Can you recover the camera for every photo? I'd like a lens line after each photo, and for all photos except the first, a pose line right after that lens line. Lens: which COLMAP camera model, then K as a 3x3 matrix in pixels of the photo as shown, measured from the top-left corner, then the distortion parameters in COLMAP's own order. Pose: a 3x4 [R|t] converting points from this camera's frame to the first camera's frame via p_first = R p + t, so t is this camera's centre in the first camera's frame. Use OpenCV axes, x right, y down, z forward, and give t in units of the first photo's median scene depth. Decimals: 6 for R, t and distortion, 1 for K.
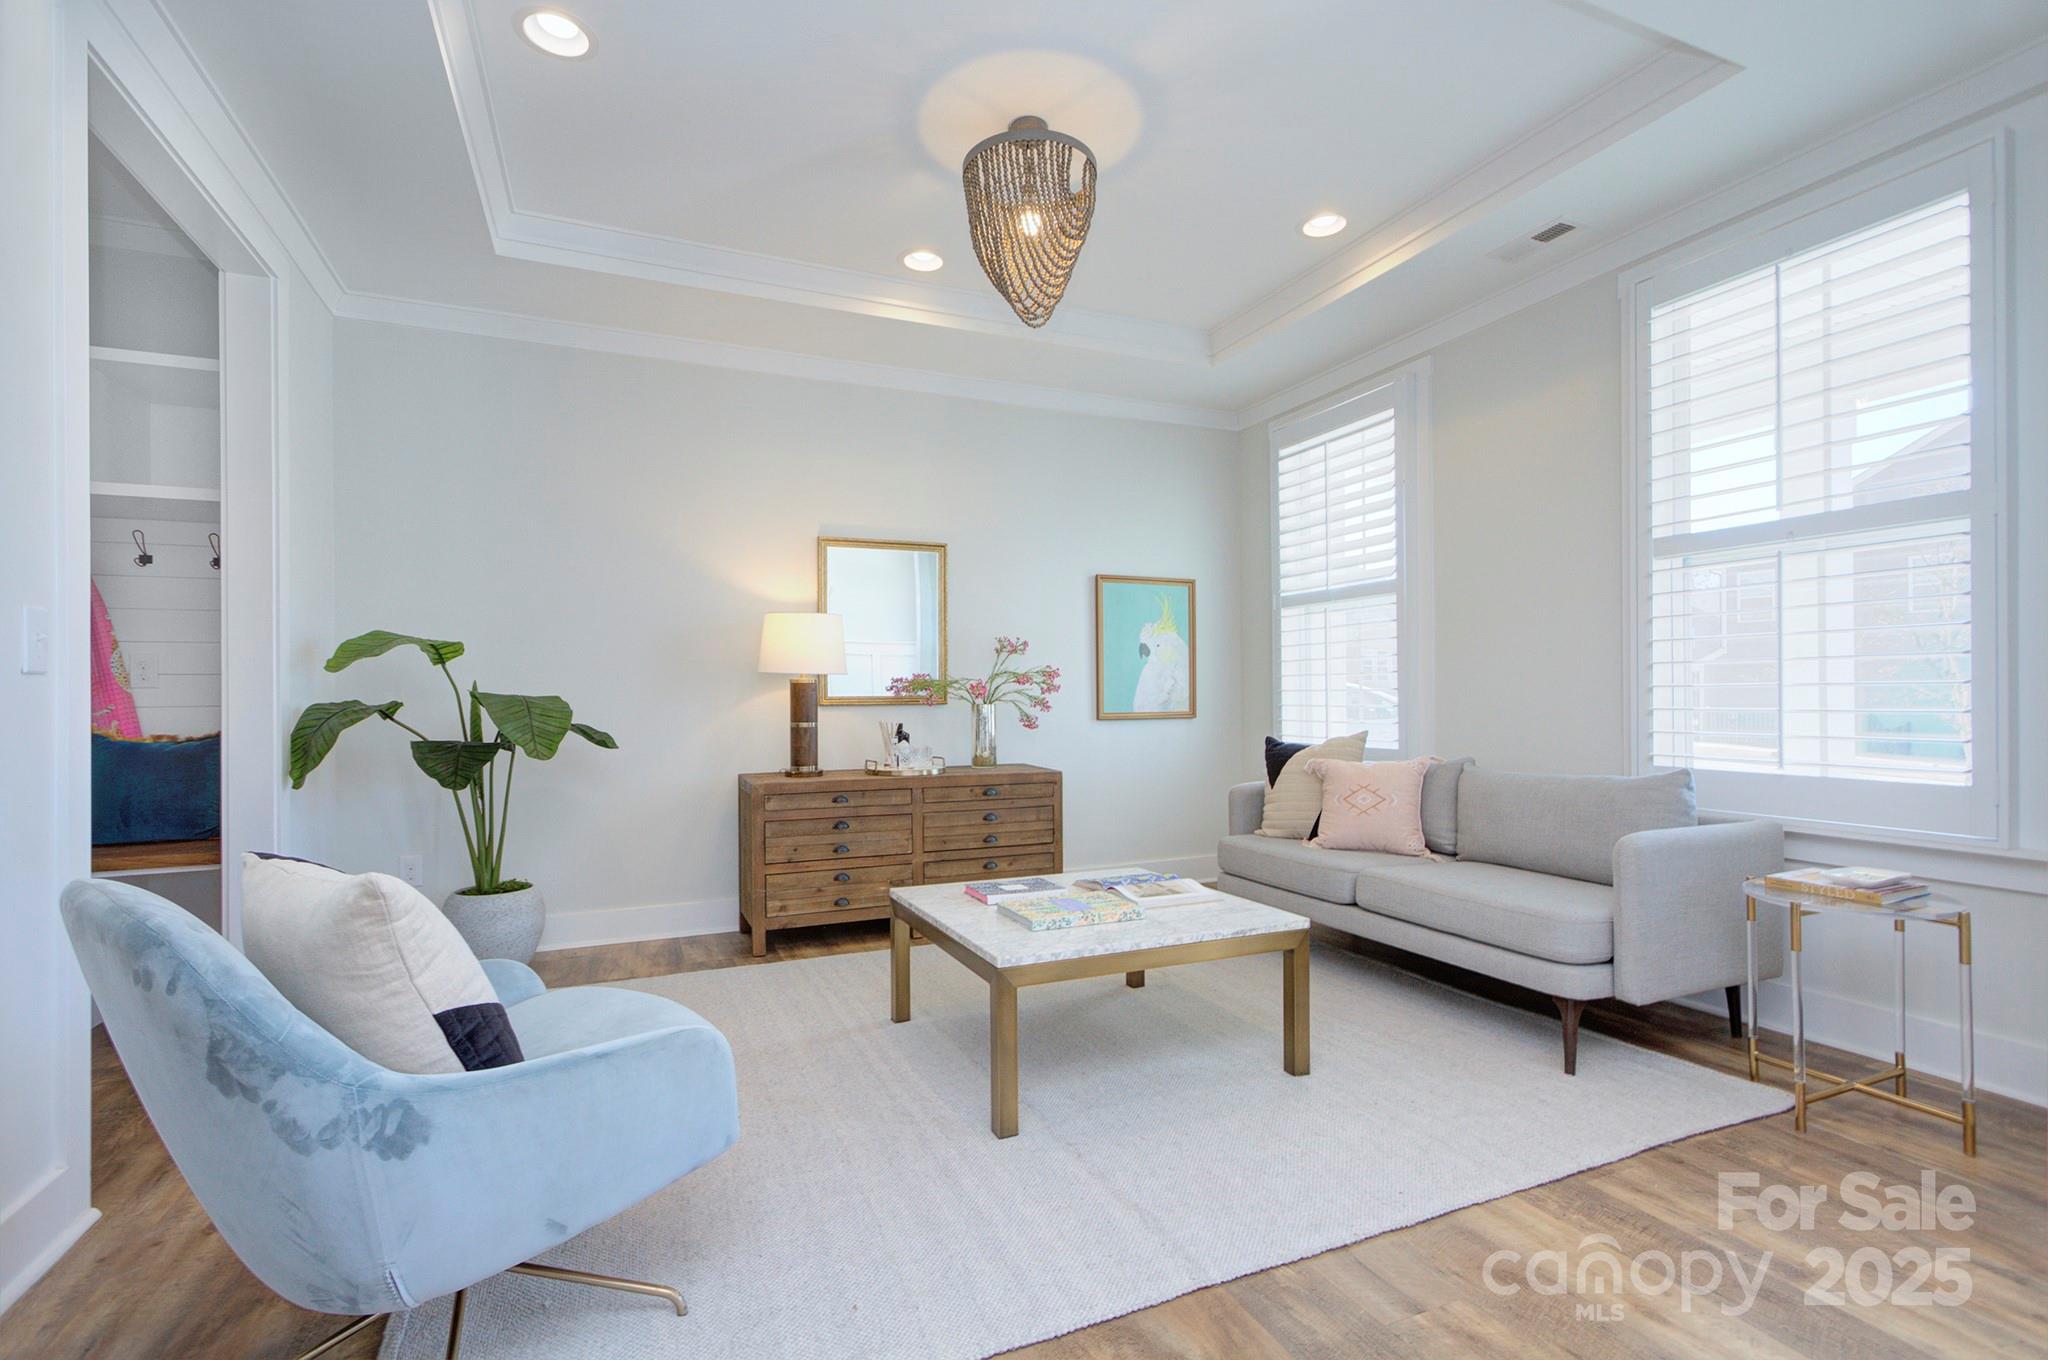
lens RADIAL K [[945.7, 0, 1027.3], [0, 945.7, 690.4], [0, 0, 1]] dist [-0.000133, 0.000186]
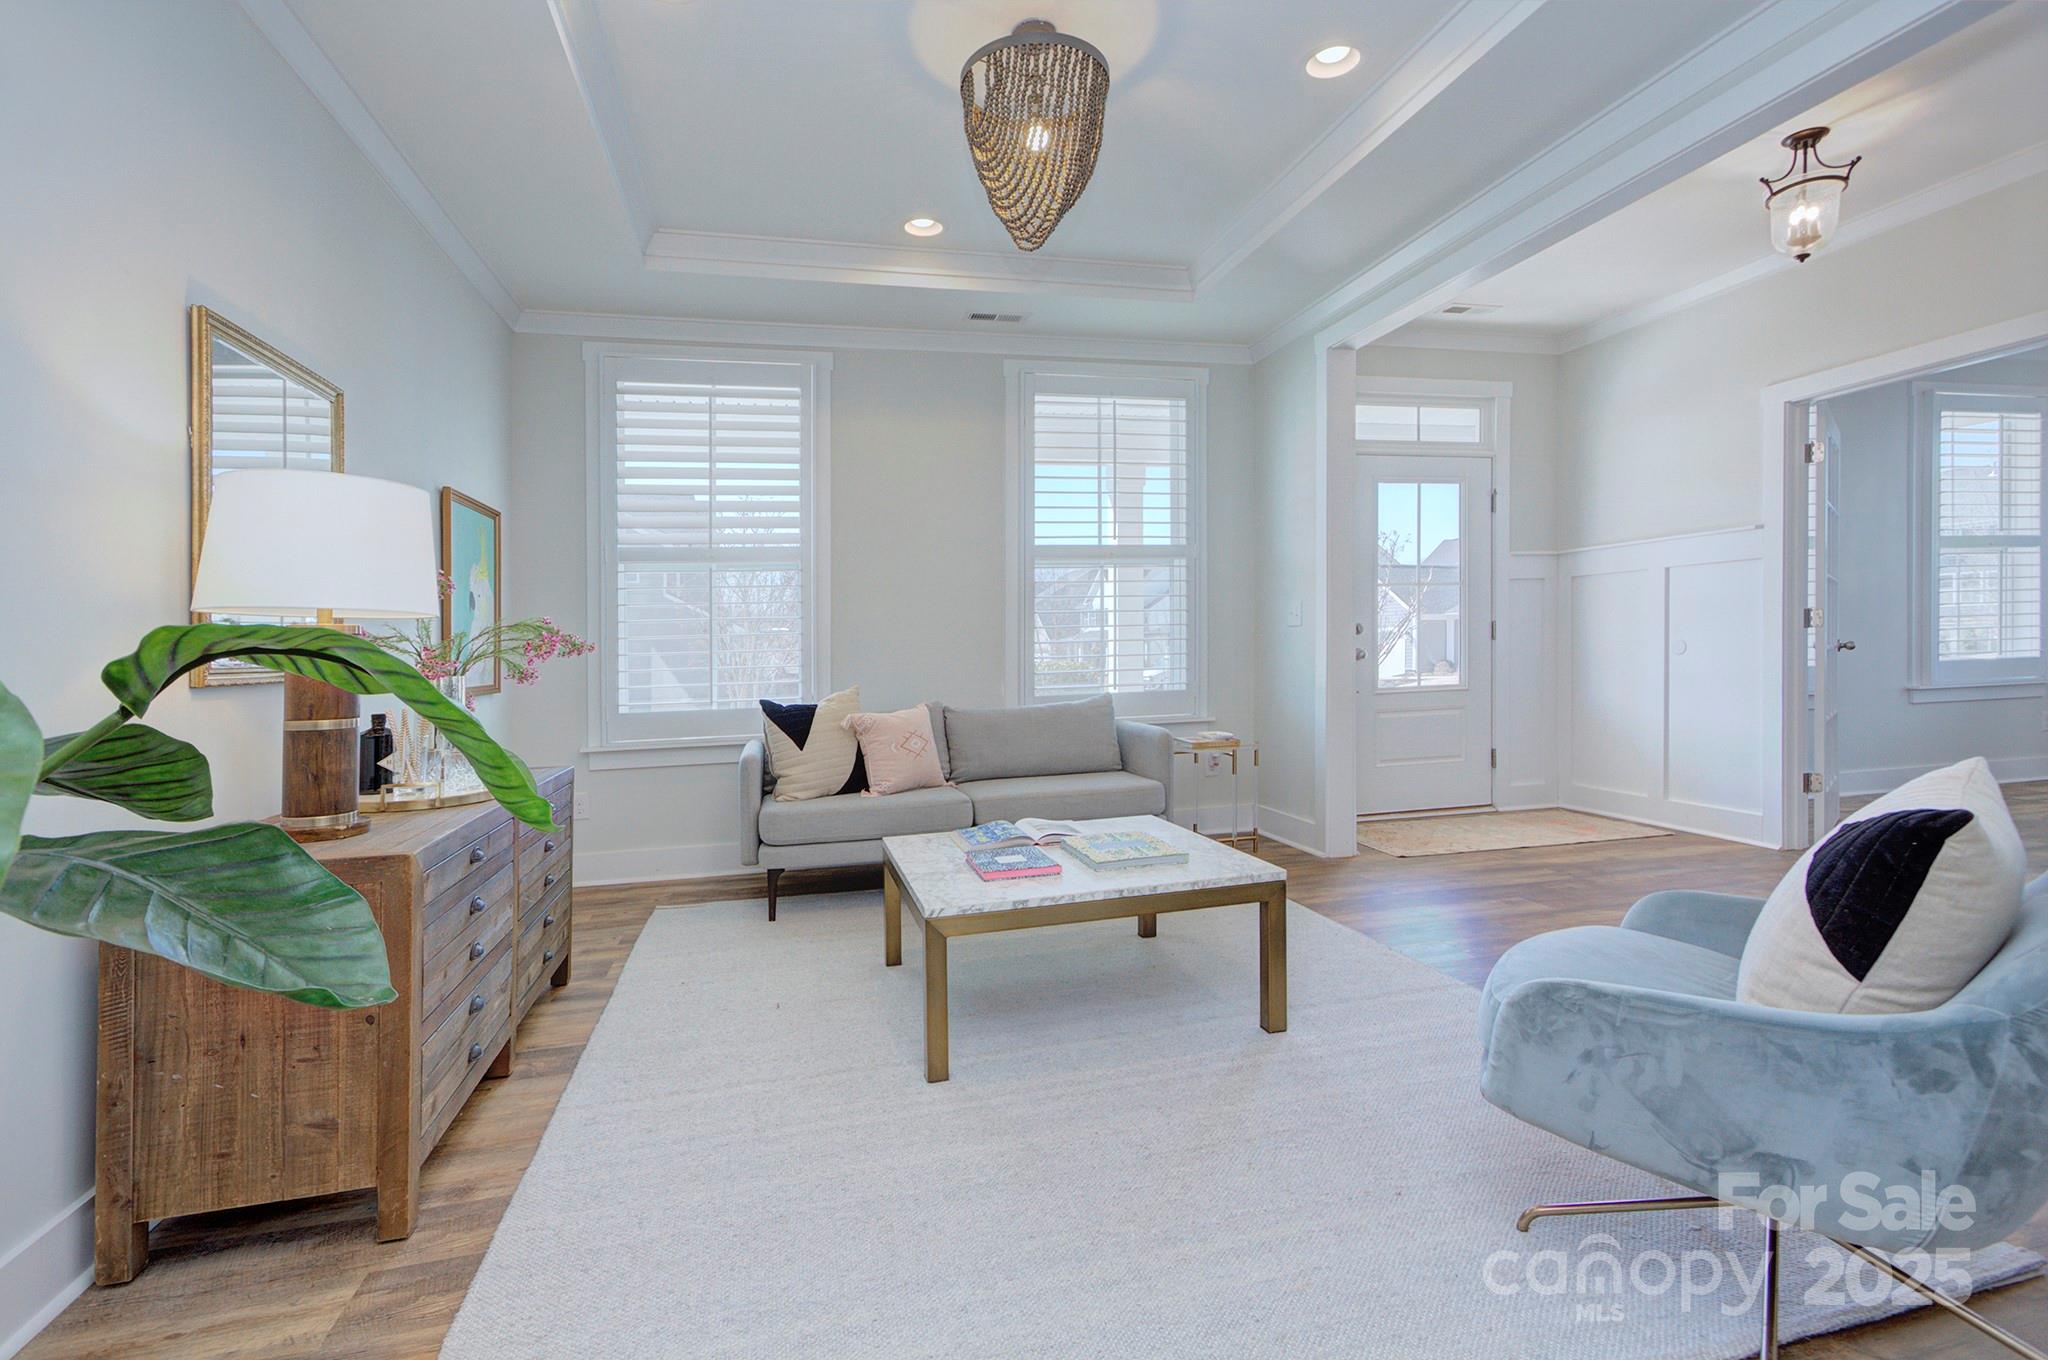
lens RADIAL K [[939.2, 0, 983.0], [0, 939.2, 677.9], [0, 0, 1]] dist [0.001205, 0.000195]
pose [[0.190027, -0.028892, 0.981354, -0.659628], [0.024818, 0.999389, 0.024617, 0.009152], [-0.981465, 0.019678, 0.190627, 0.629971]]
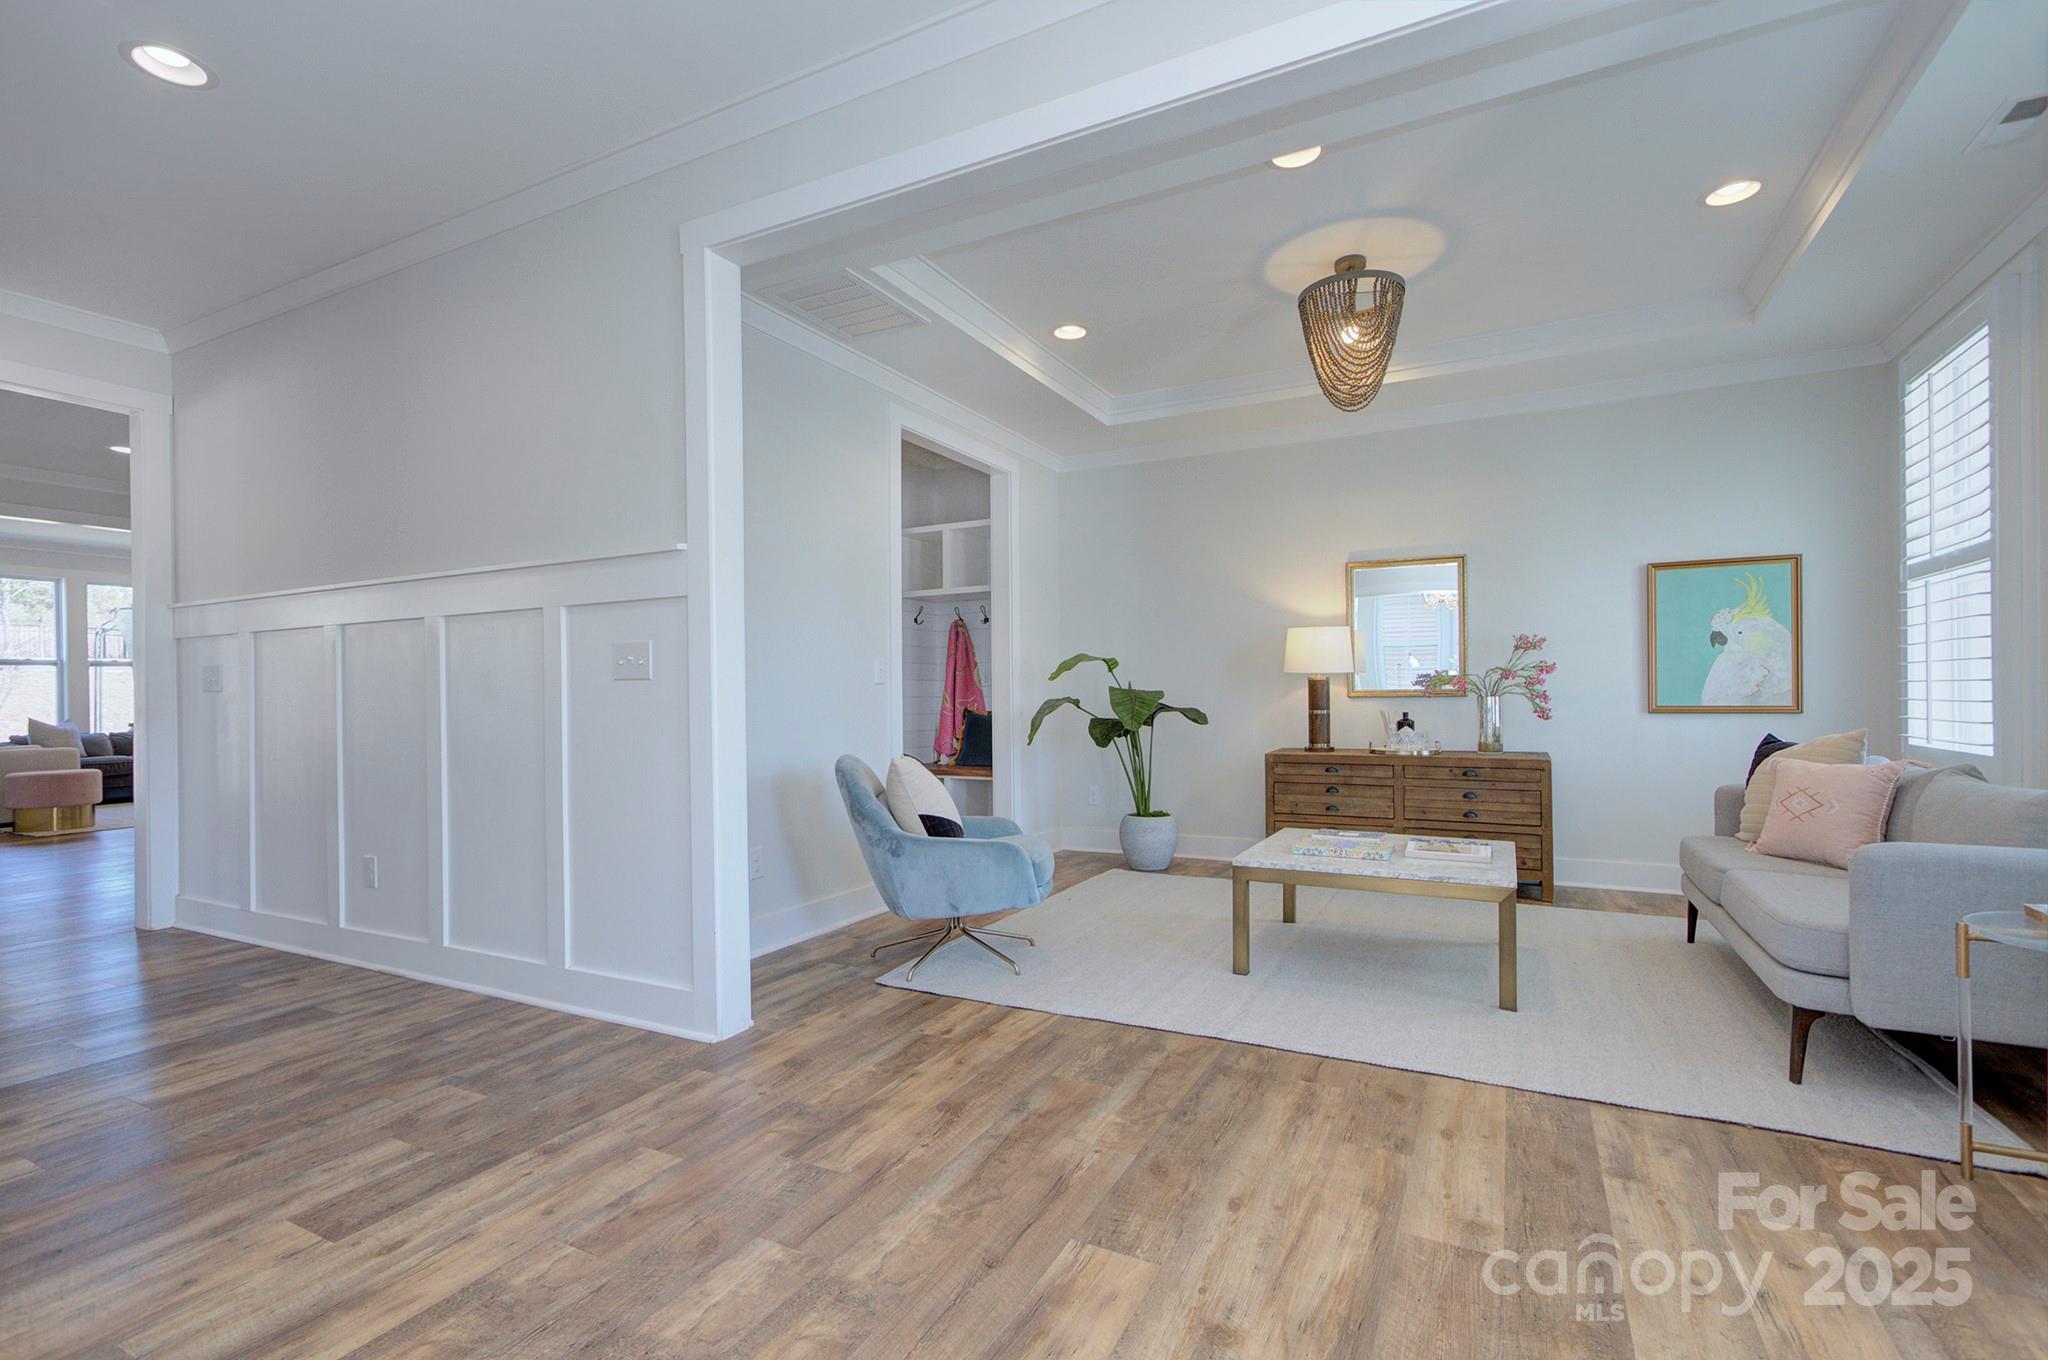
lens RADIAL K [[938.4, 0, 1024.9], [0, 938.4, 704.1], [0, 0, 1]] dist [0.003682, 0.000606]
pose [[0.627243, 0.006360, -0.778798, 0.505889], [0.009851, 0.999822, 0.016099, 0.000413], [0.778762, -0.017770, 0.627068, -0.125760]]
